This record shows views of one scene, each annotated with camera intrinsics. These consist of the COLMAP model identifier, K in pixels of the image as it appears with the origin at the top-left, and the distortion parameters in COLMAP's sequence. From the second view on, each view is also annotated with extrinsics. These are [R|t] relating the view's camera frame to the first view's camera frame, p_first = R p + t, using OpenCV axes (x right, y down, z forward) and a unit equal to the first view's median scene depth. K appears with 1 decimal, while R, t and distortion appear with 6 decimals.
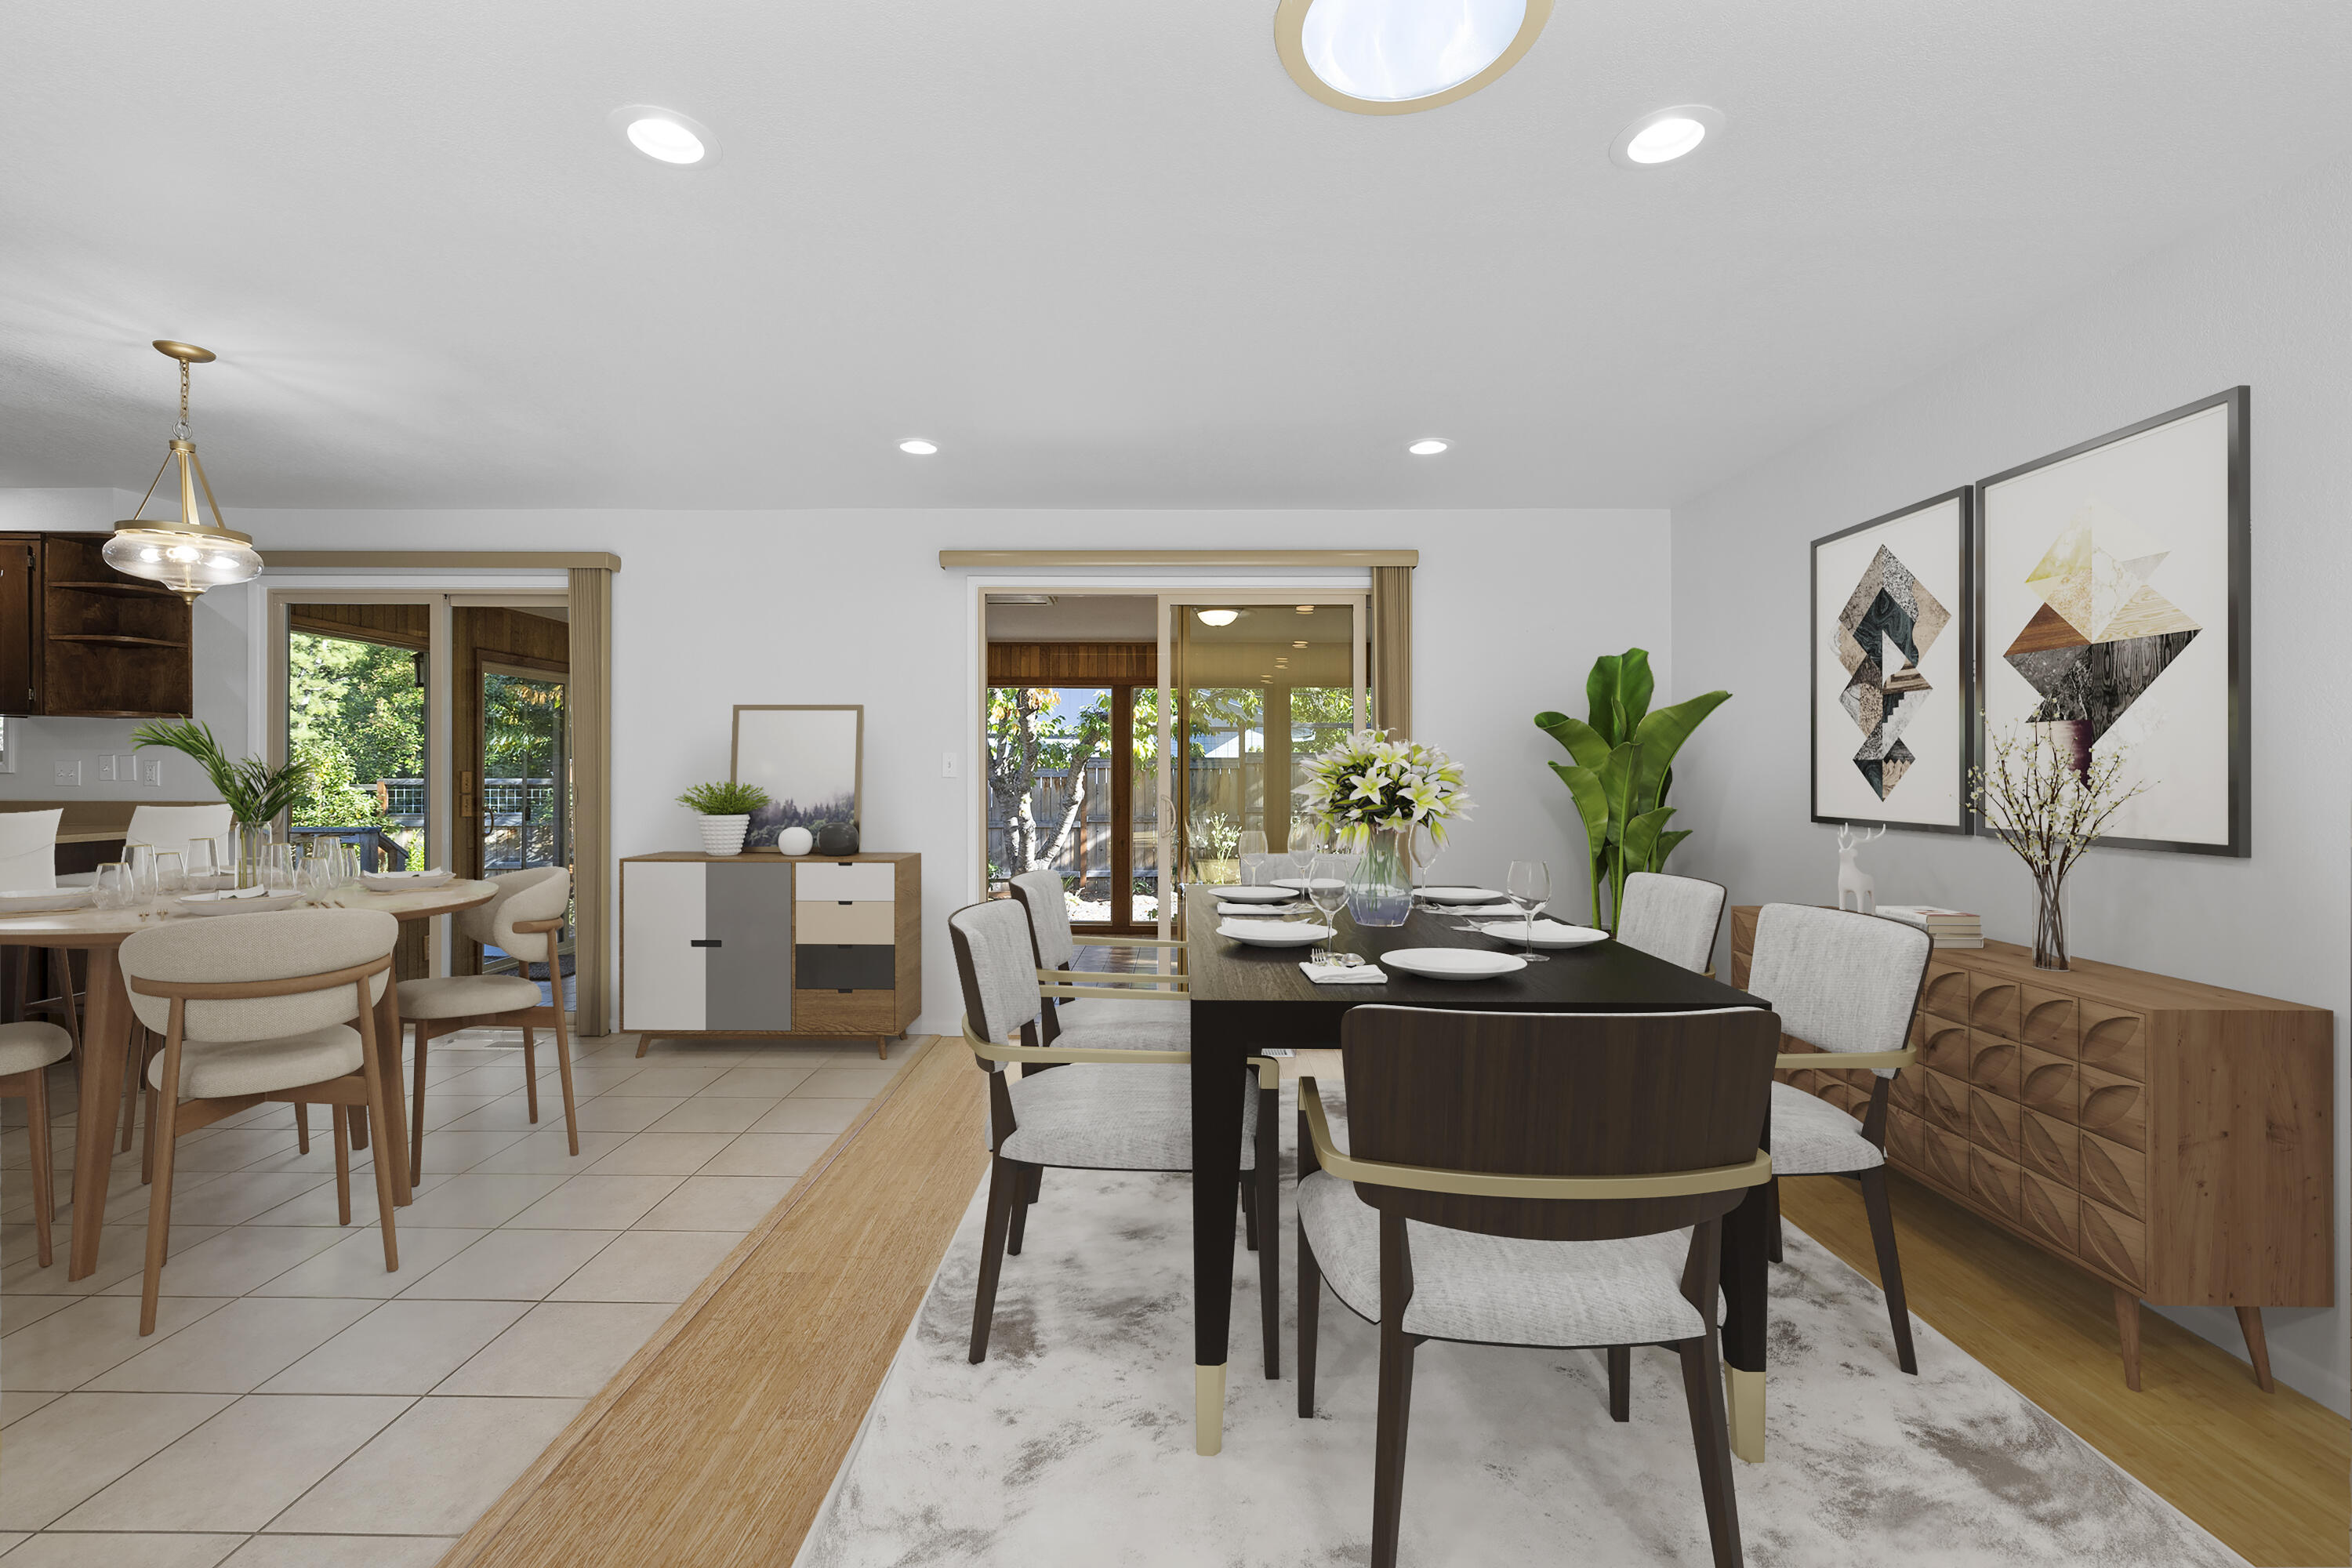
lens RADIAL K [[977.4, 0, 1160.0], [0, 977.4, 770.6], [0, 0, 1]] dist [-0.001949, -0.000829]
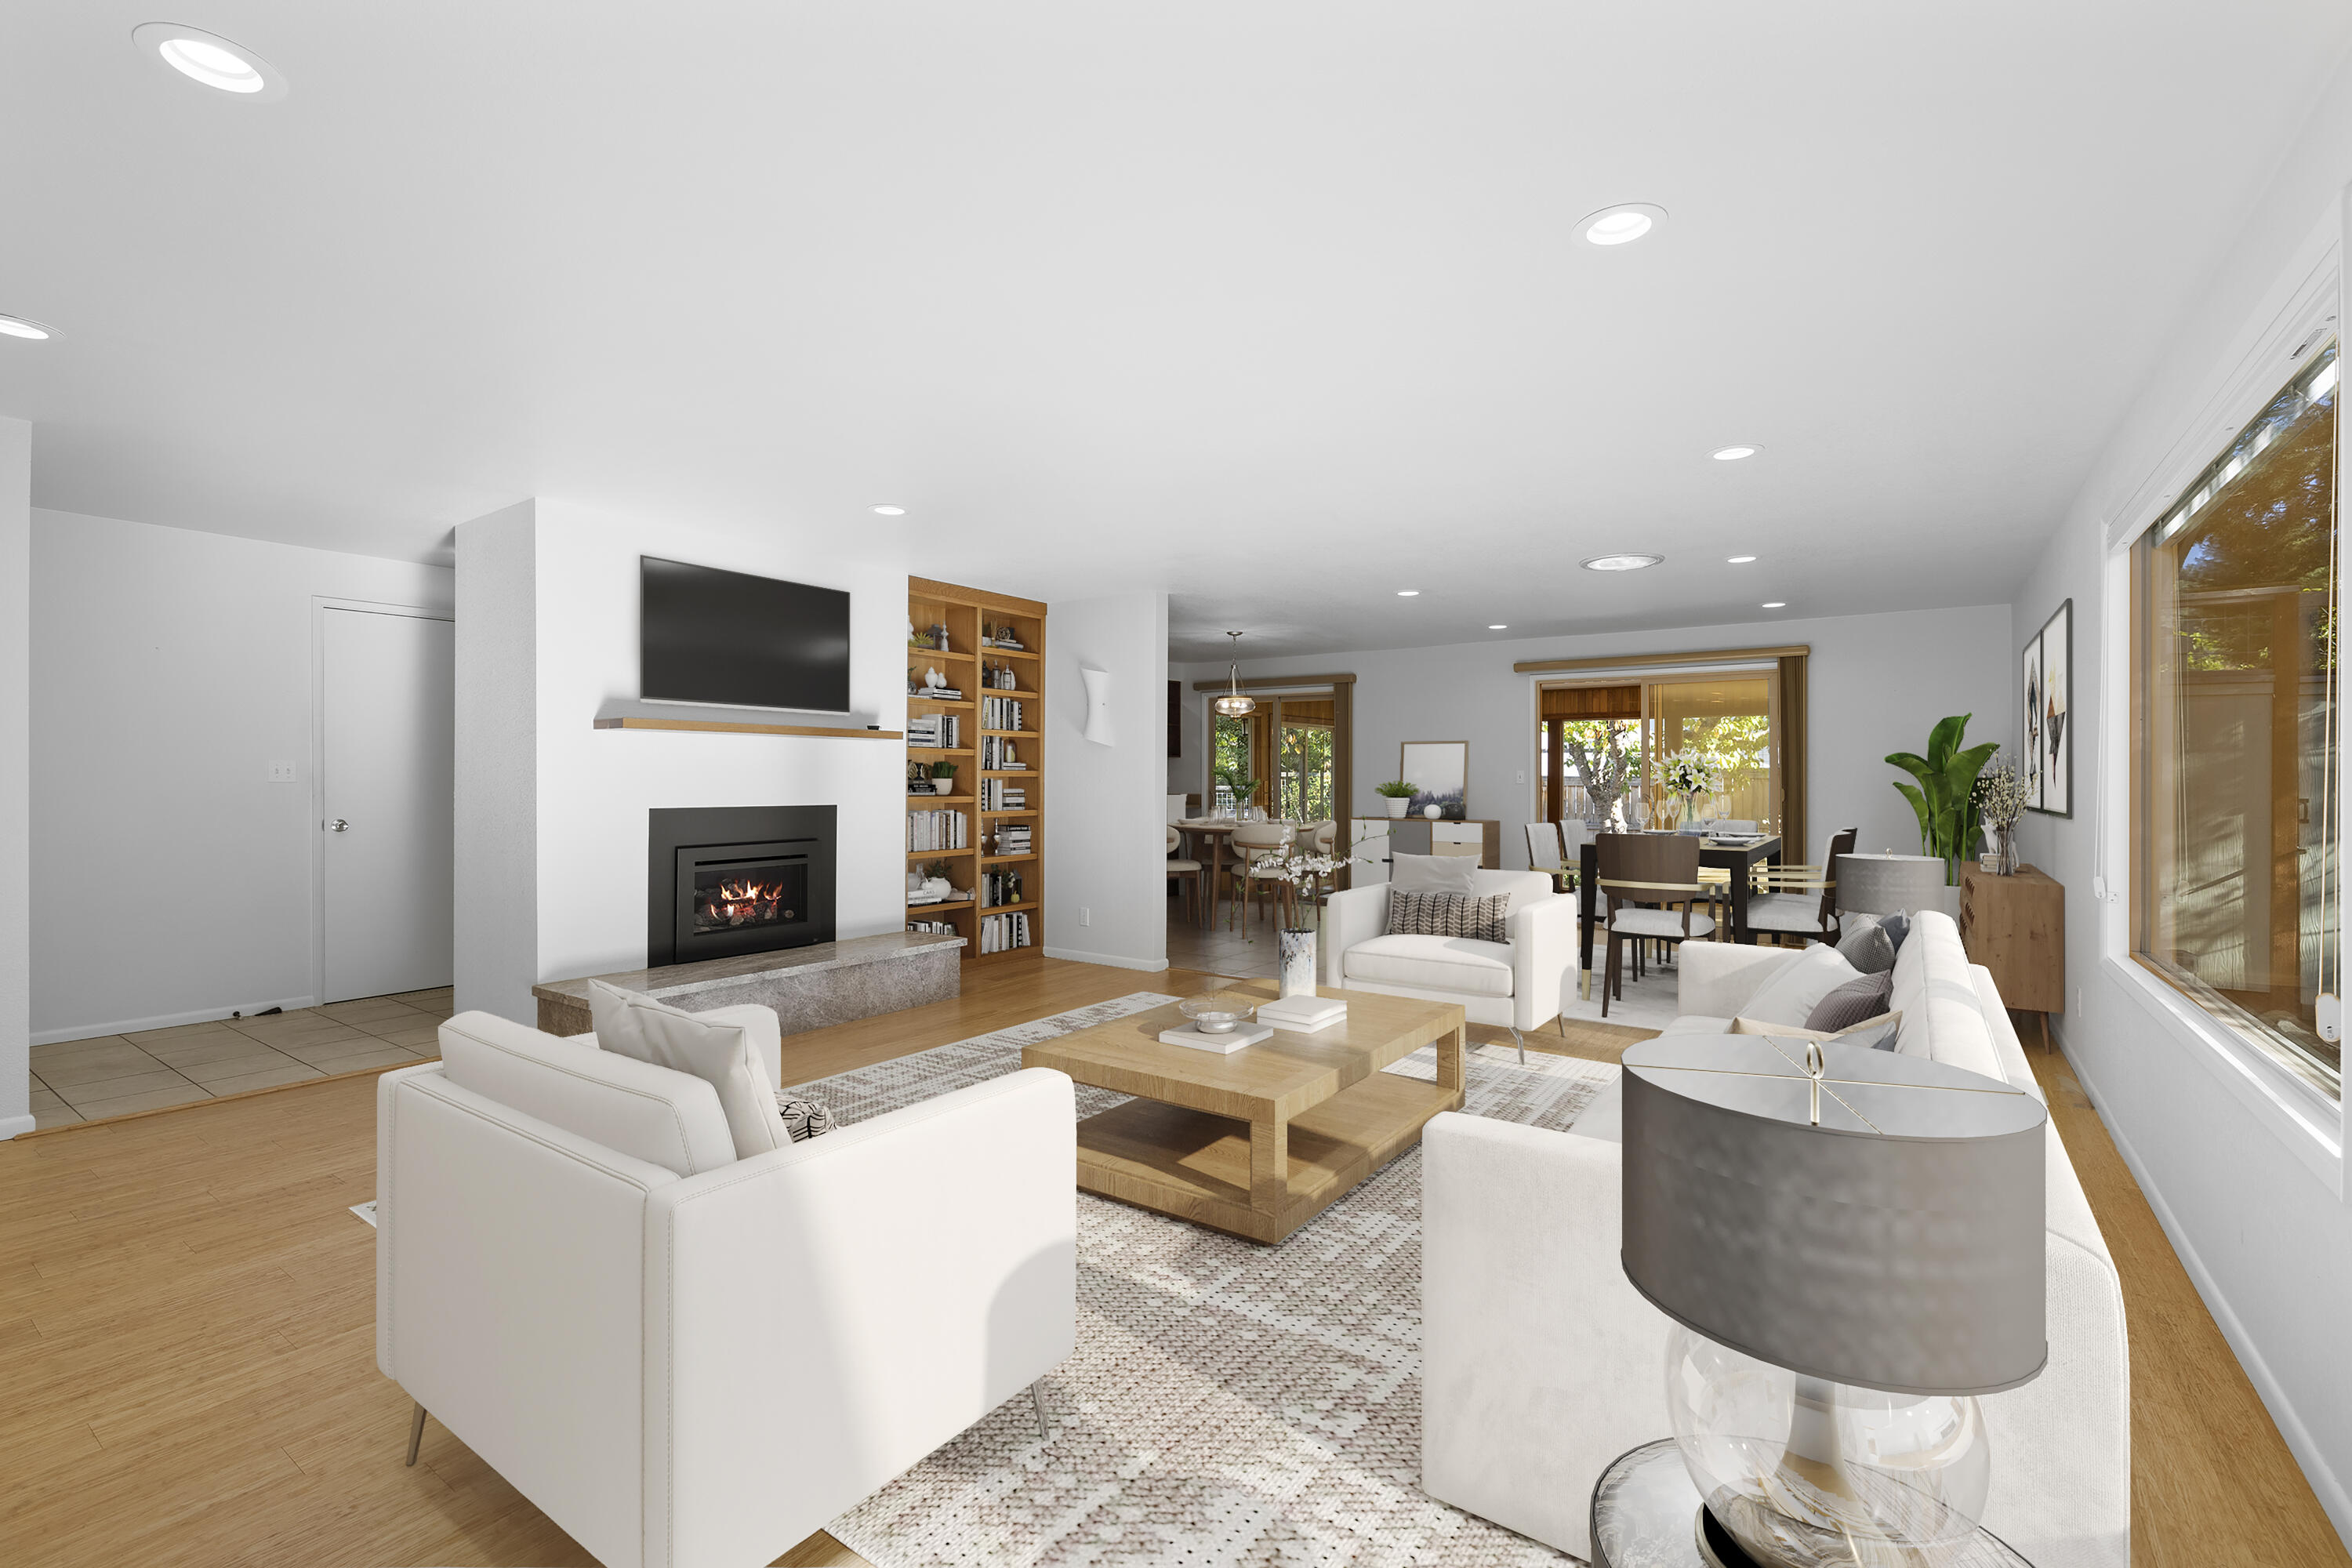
lens RADIAL K [[1056.7, 0, 1156.1], [0, 1056.7, 793.4], [0, 0, 1]] dist [-0.000022, -0.000083]
pose [[0.819905, -0.000695, -0.572500, 0.238099], [0.005303, 0.999966, 0.006381, 0.008112], [0.572476, -0.008268, 0.819880, -0.650781]]
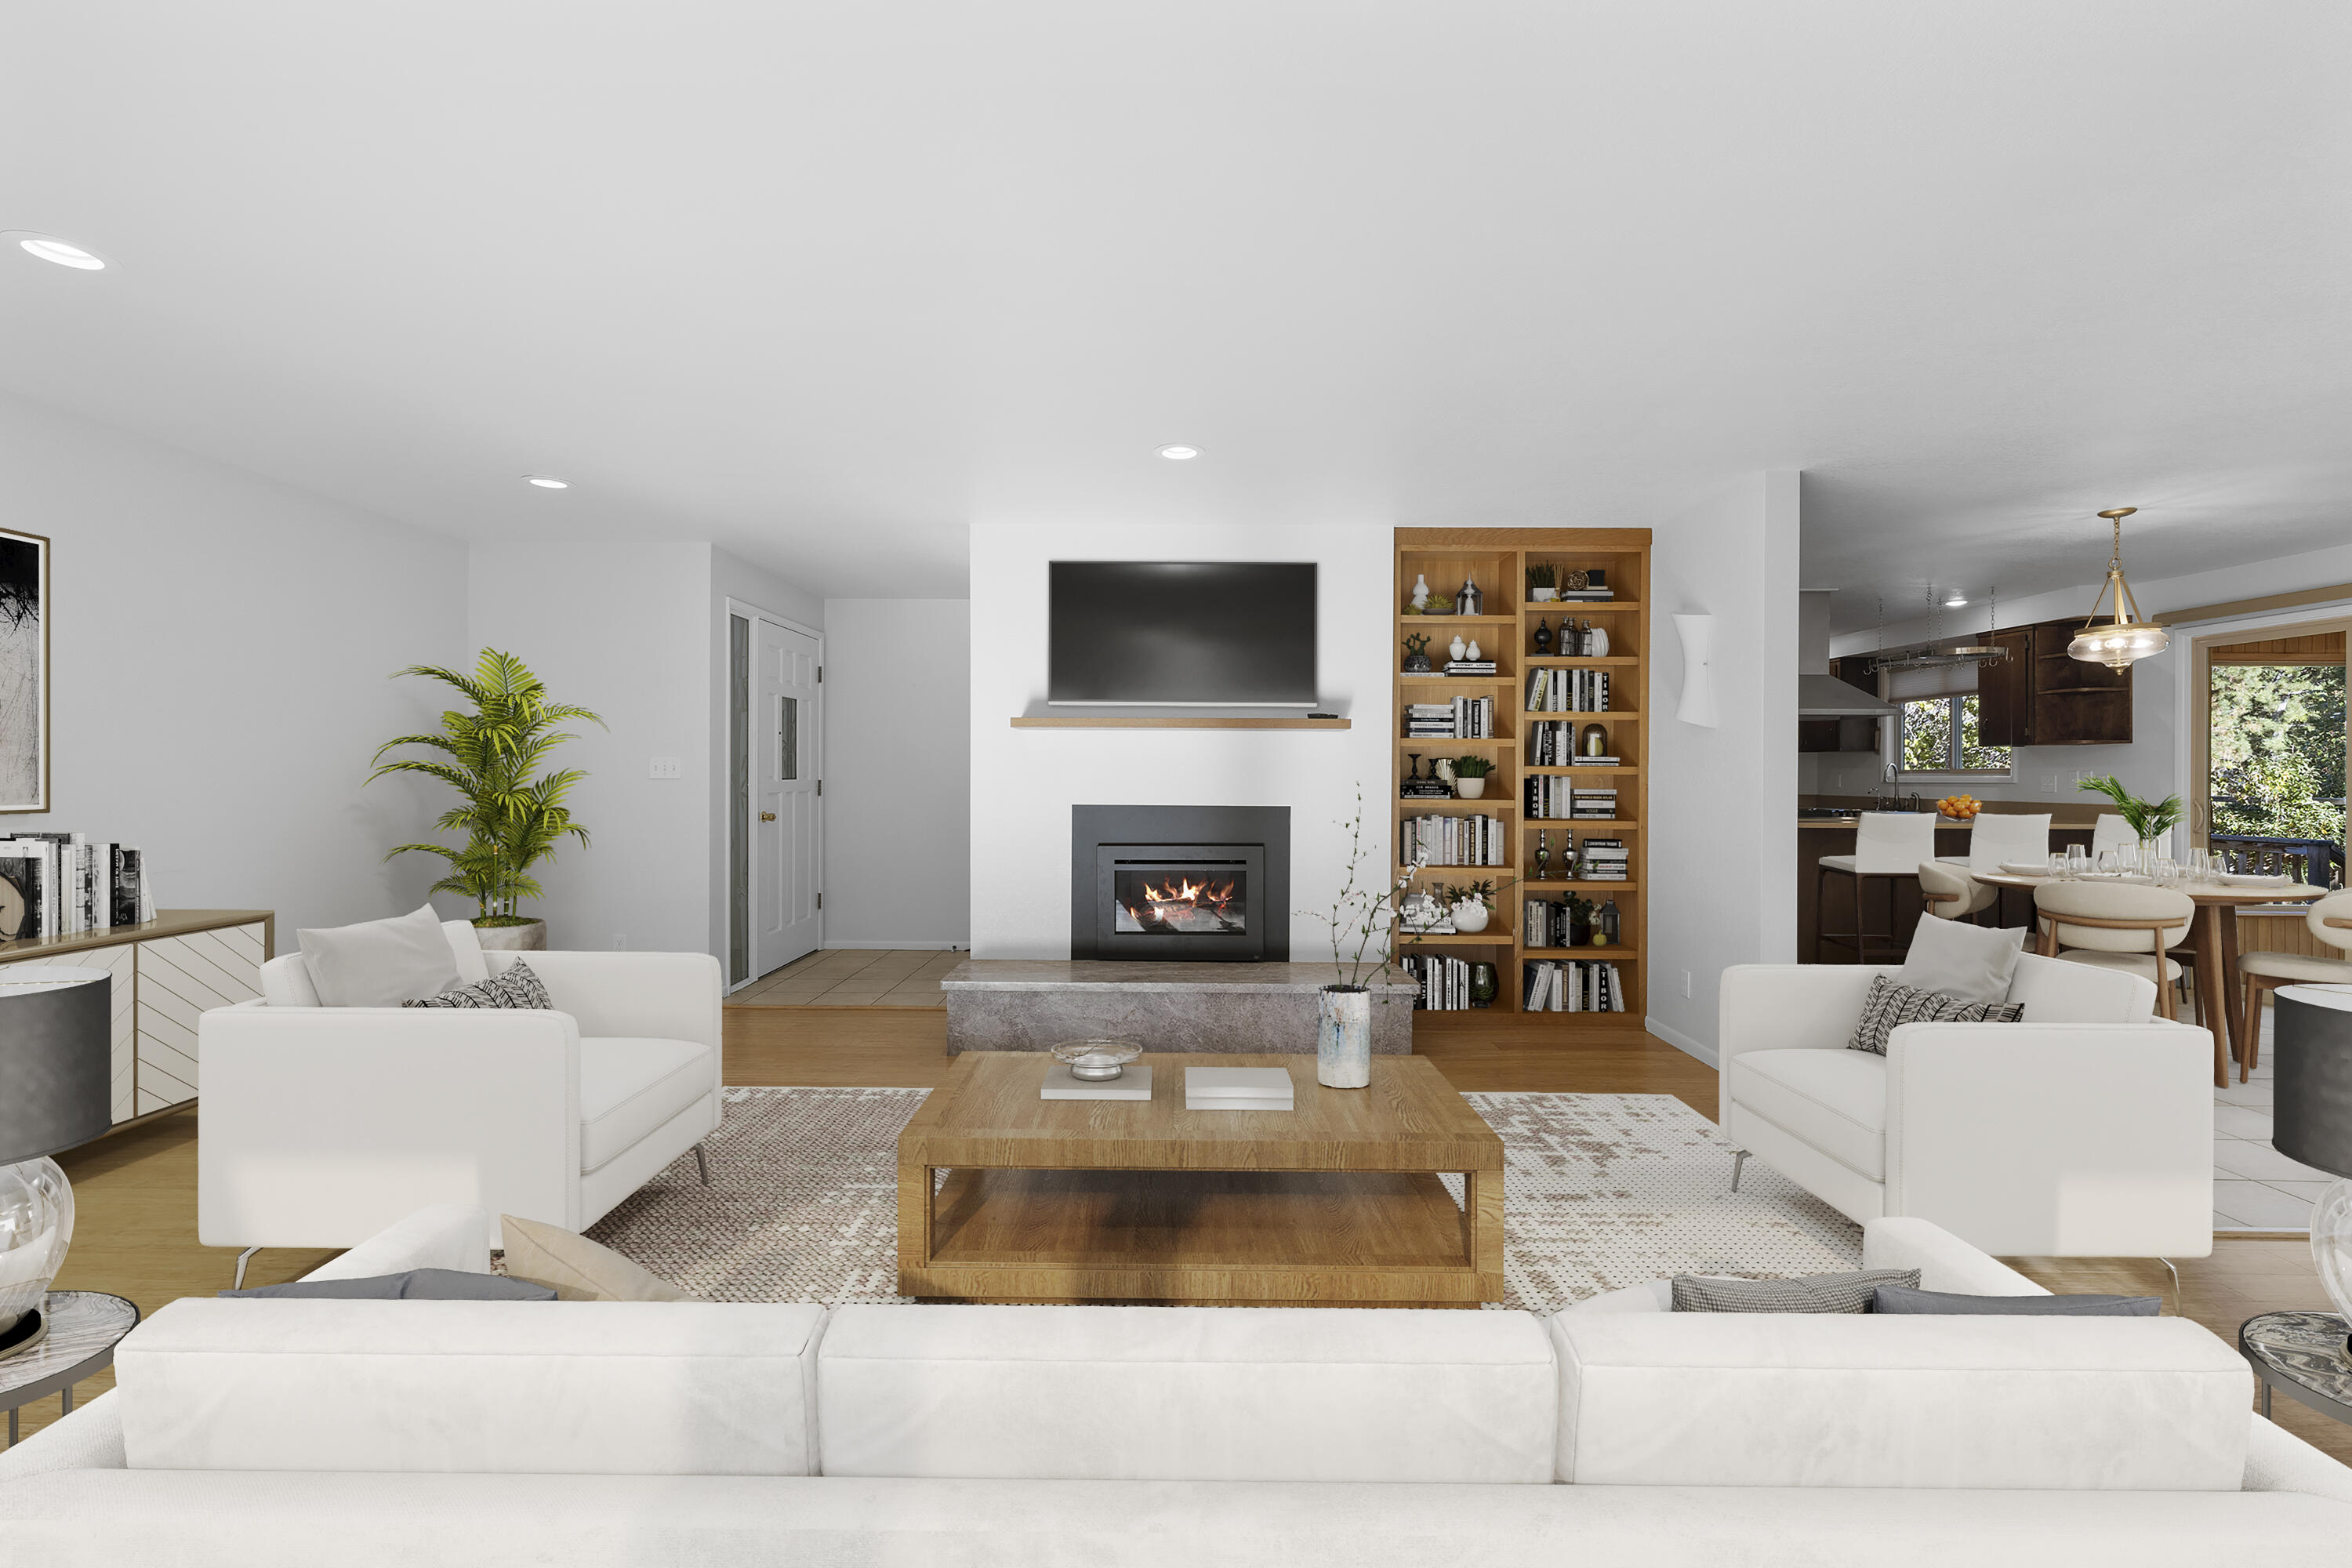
lens RADIAL K [[977.4, 0, 1159.5], [0, 977.4, 770.1], [0, 0, 1]] dist [-0.001949, -0.000829]
pose [[-0.010076, -0.006601, -0.999927, 0.230657], [-0.006830, 0.999955, -0.006532, 0.001466], [0.999926, 0.006764, -0.010121, -0.207527]]
